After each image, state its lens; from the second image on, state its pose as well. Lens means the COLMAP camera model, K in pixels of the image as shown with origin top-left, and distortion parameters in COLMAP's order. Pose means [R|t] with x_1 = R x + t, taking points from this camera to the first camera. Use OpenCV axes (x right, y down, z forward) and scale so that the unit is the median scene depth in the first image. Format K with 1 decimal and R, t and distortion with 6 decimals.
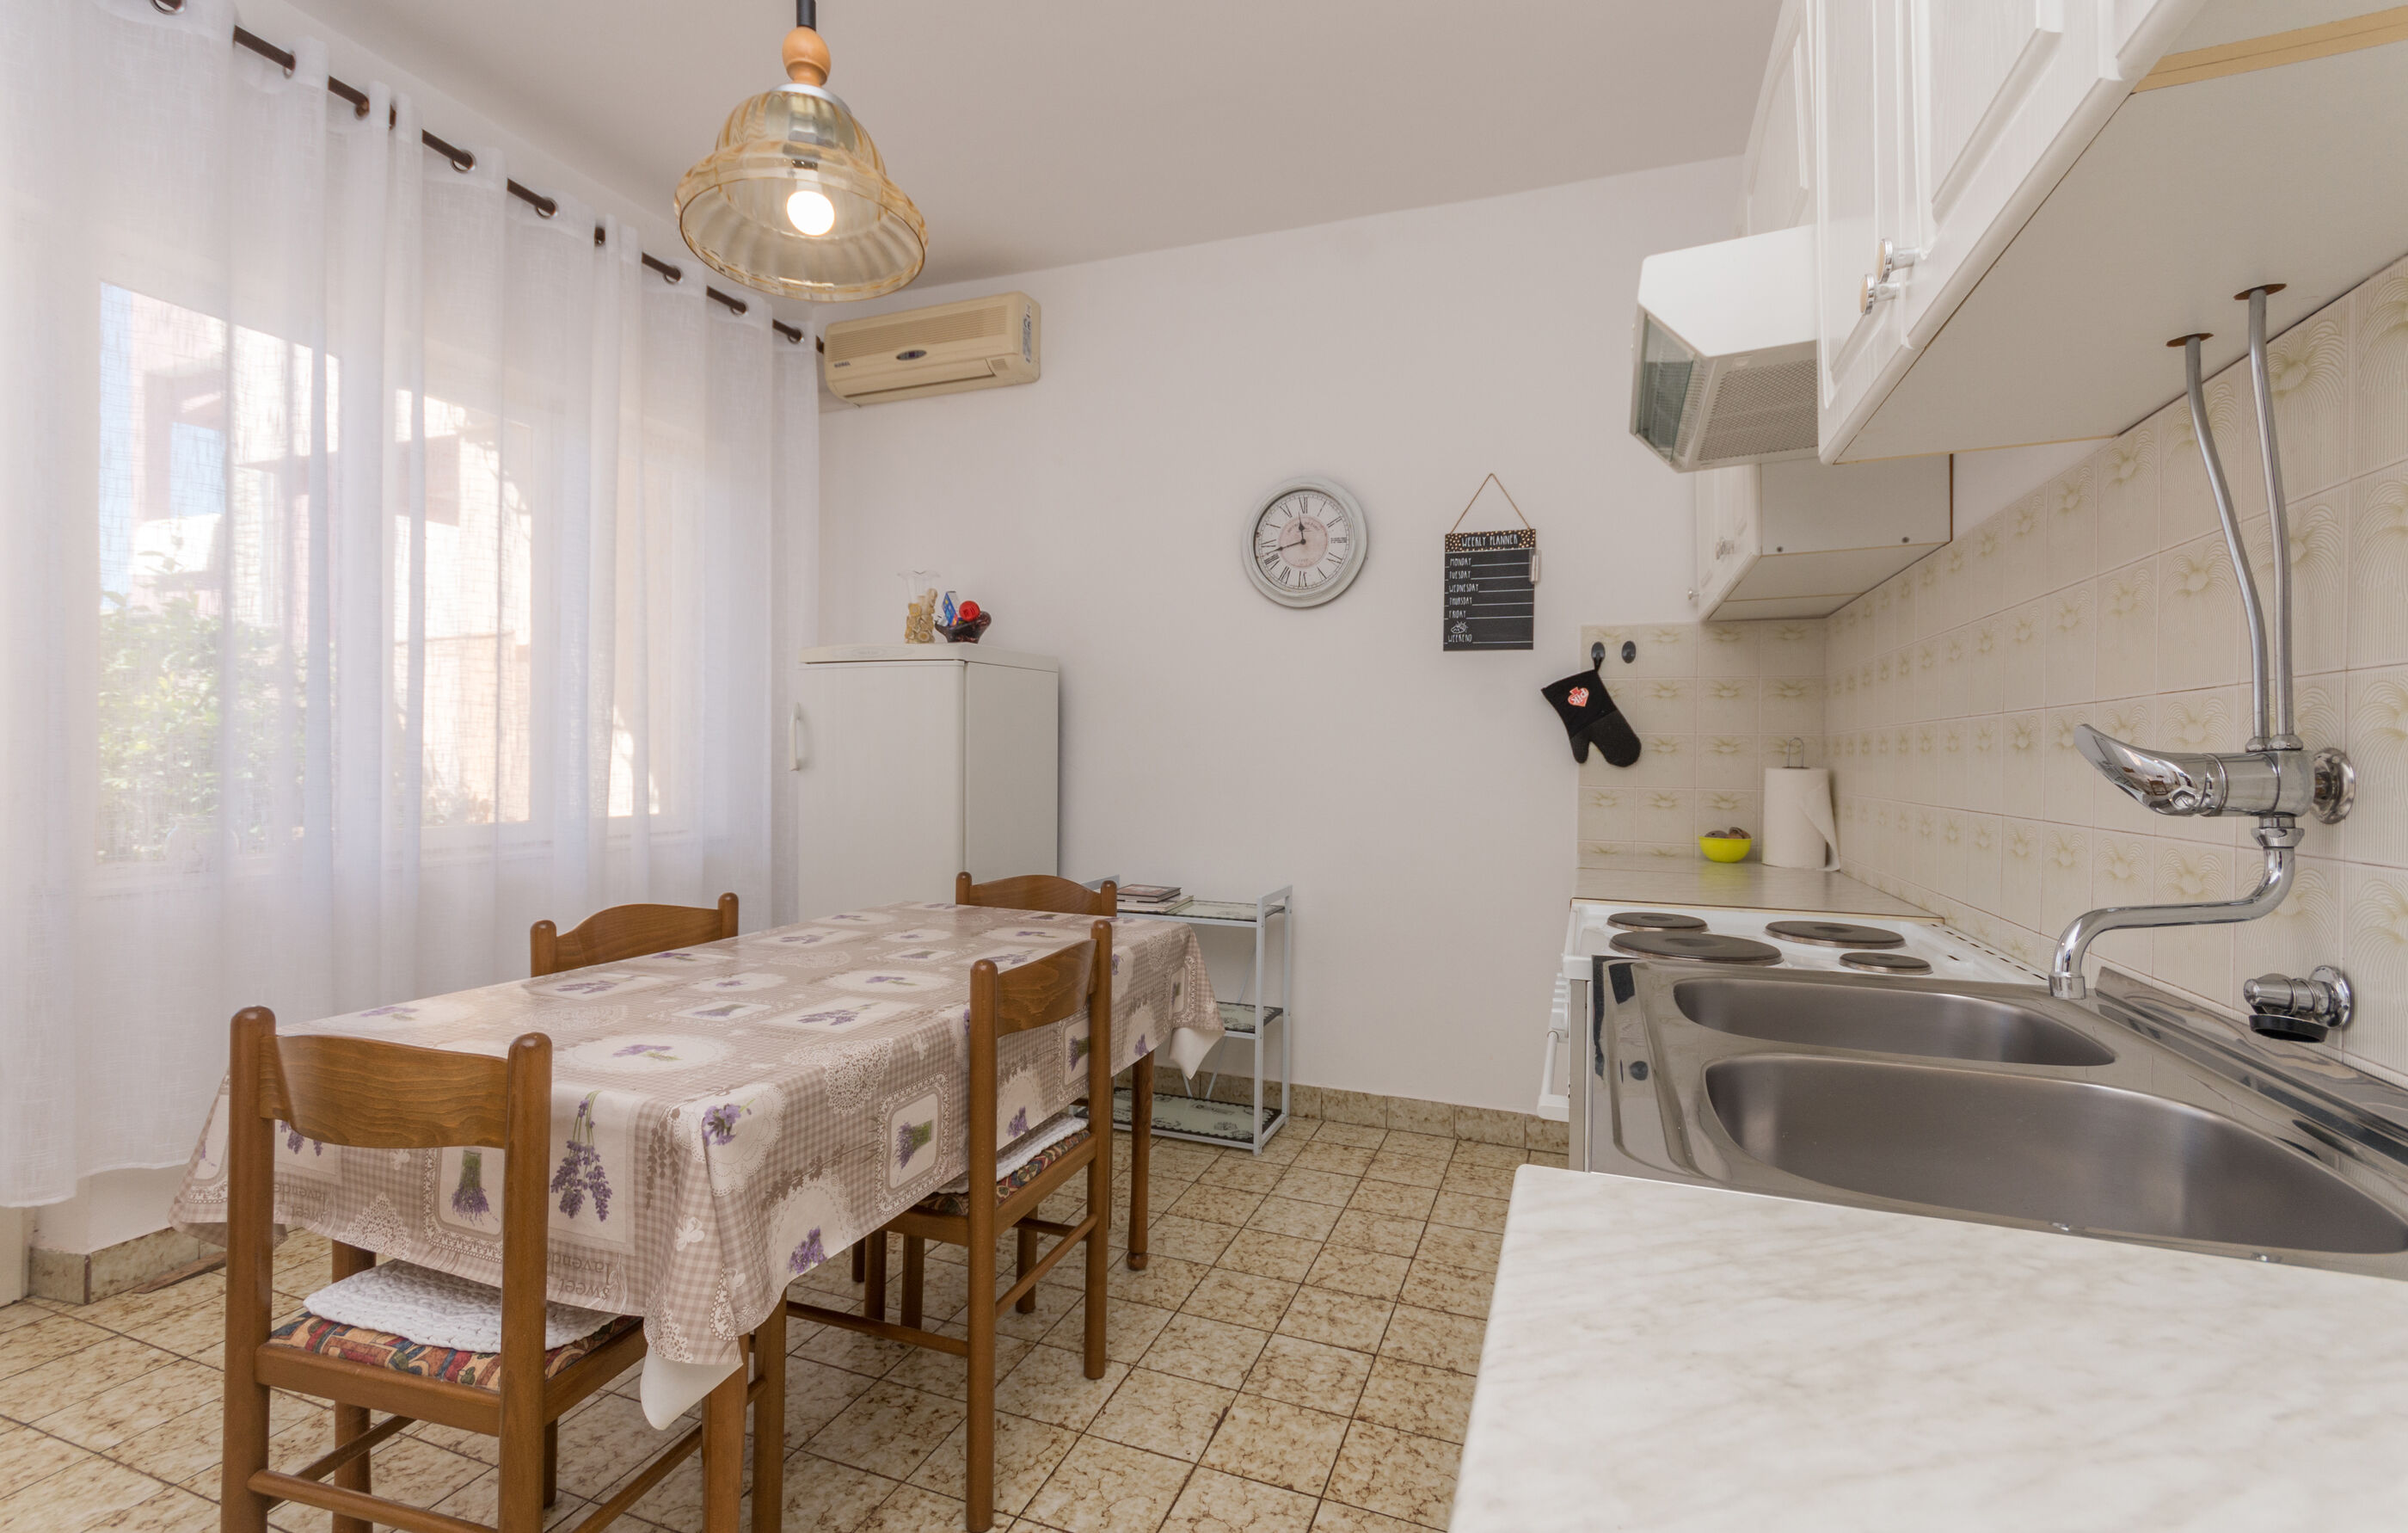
lens RADIAL K [[1053.8, 0, 1212.0], [0, 1053.8, 745.2], [0, 0, 1]] dist [0.002092, -0.000436]
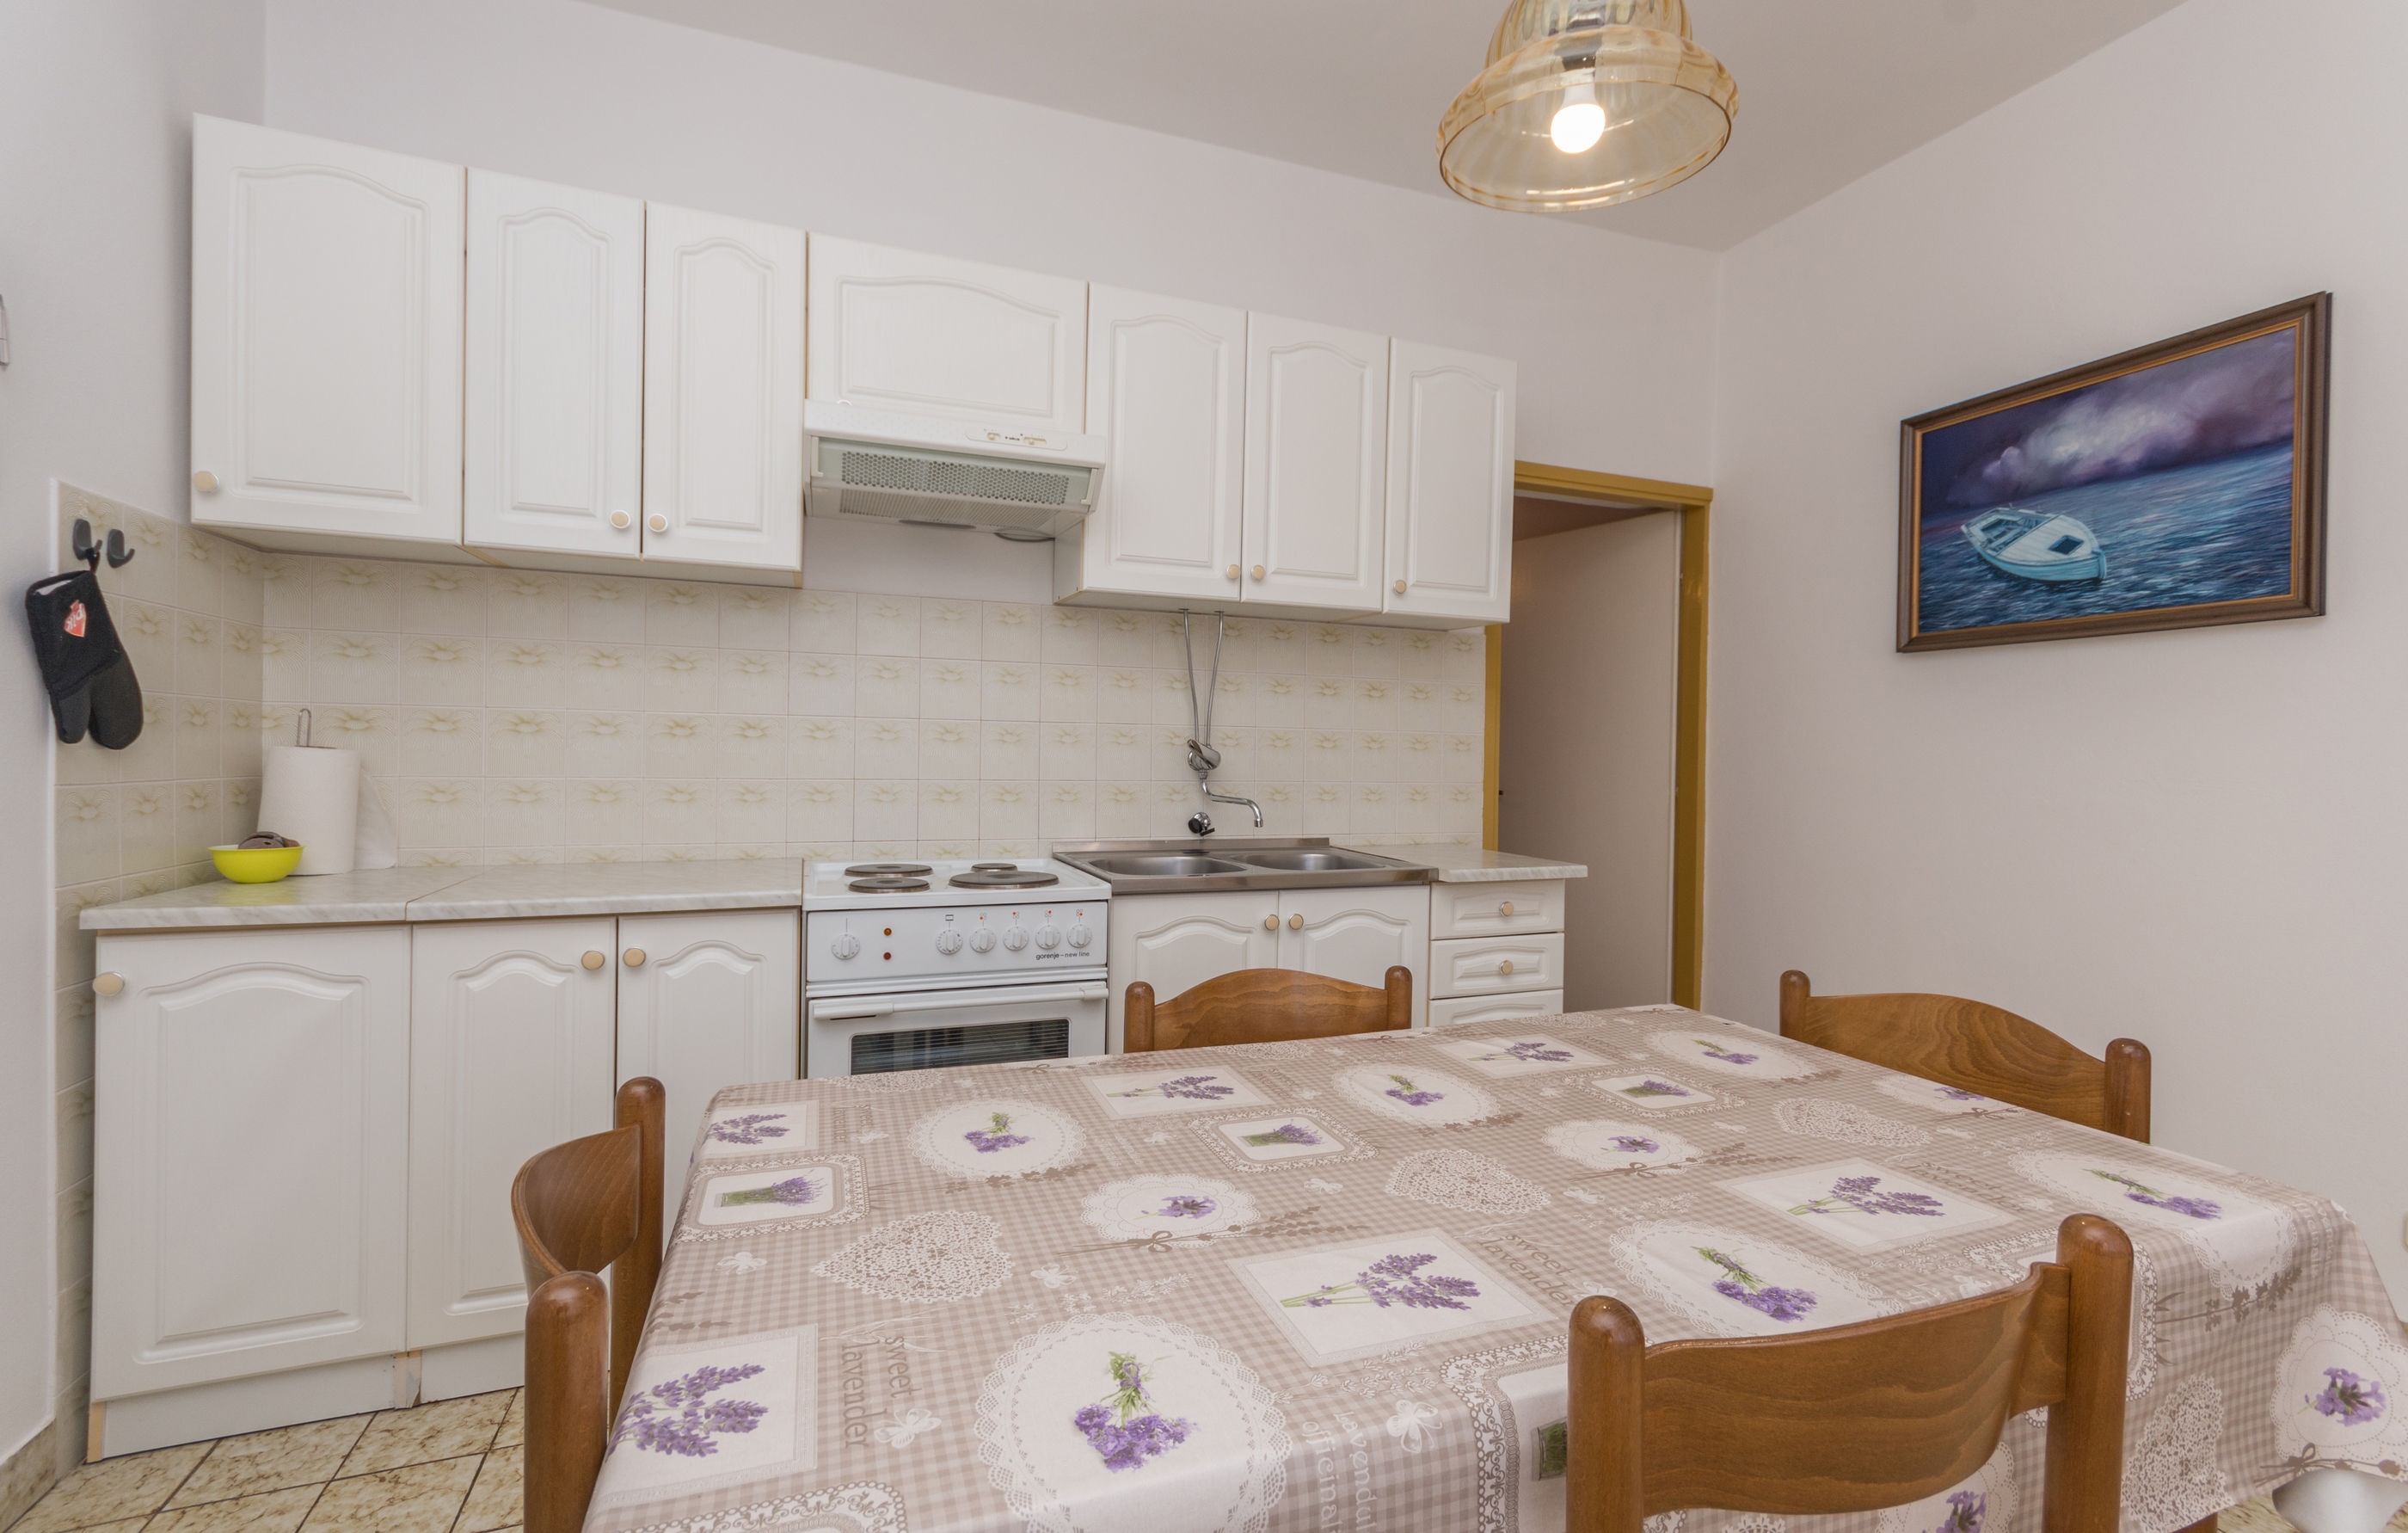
lens RADIAL K [[1053.8, 0, 1213.8], [0, 1053.8, 766.5], [0, 0, 1]] dist [0.002092, -0.000436]
pose [[-0.658479, -0.027814, 0.752085, -0.423209], [-0.028276, 0.999526, 0.012209, 0.005844], [-0.752068, -0.013227, -0.658953, 0.896325]]
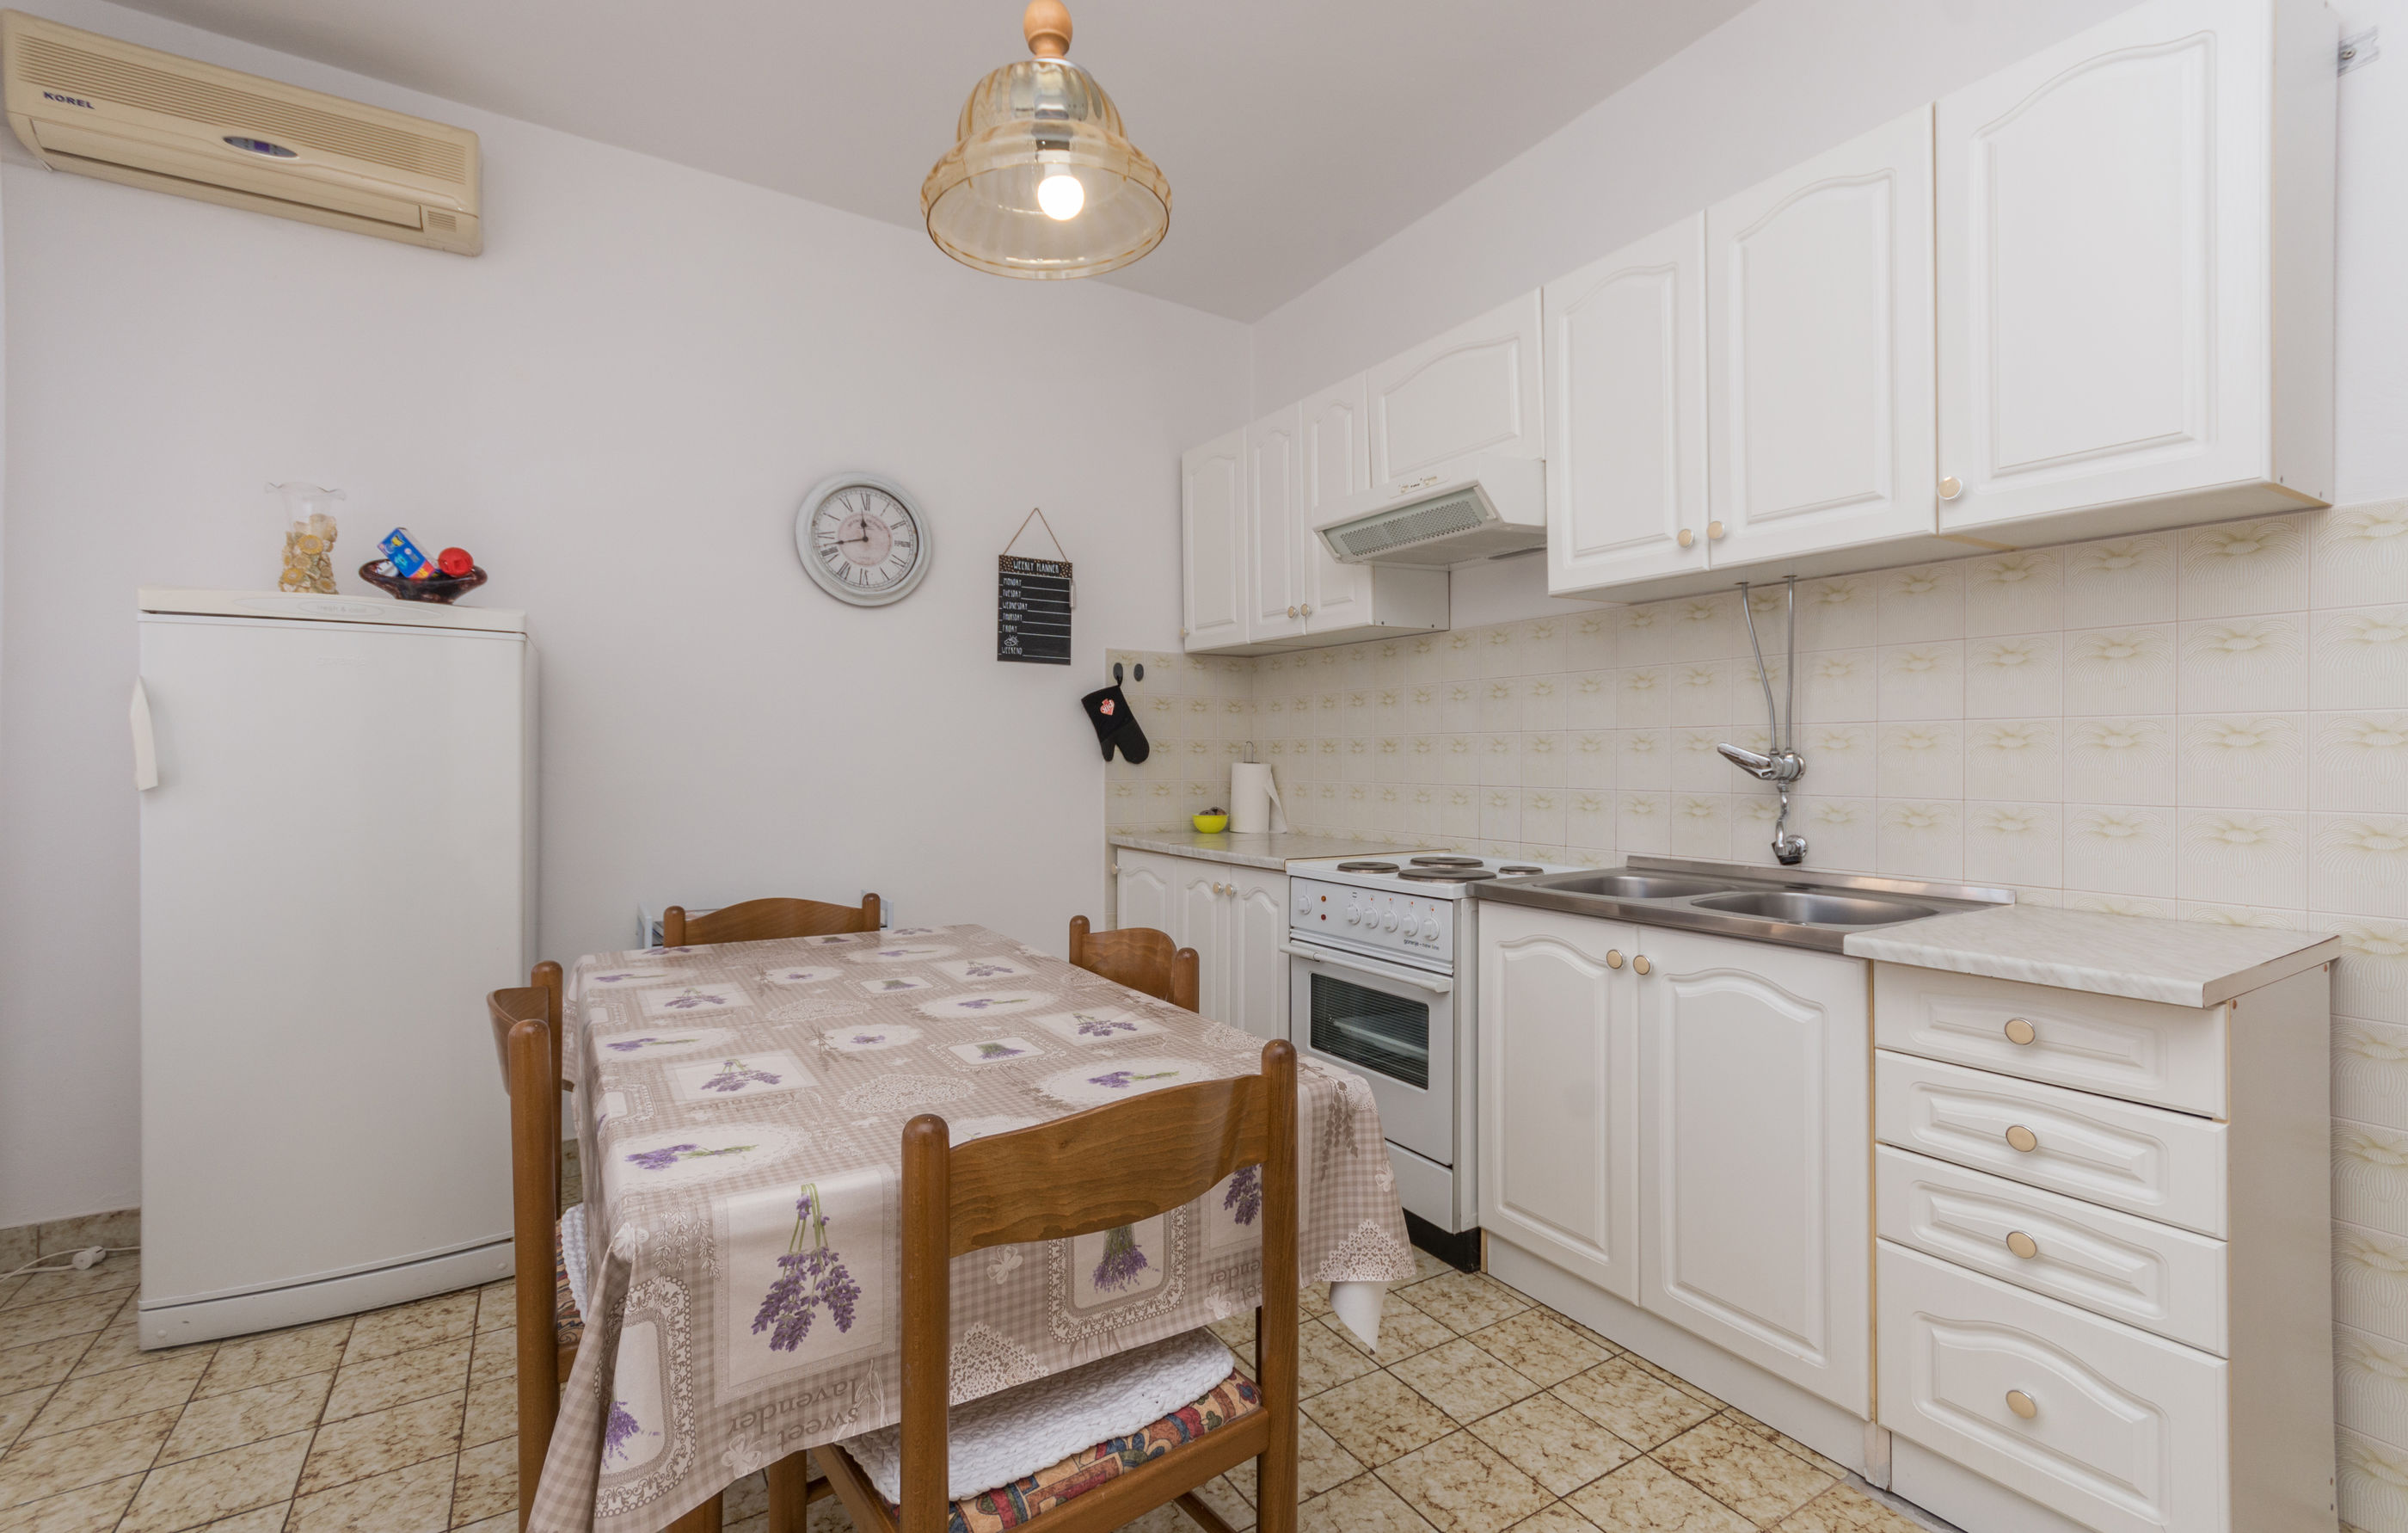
lens RADIAL K [[1053.8, 0, 1206.3], [0, 1053.8, 761.2], [0, 0, 1]] dist [0.002092, -0.000436]
pose [[0.608522, -0.011862, 0.793448, -0.539265], [-0.002581, 0.999853, 0.016927, -0.004004], [-0.793533, -0.012349, 0.608403, 0.161284]]
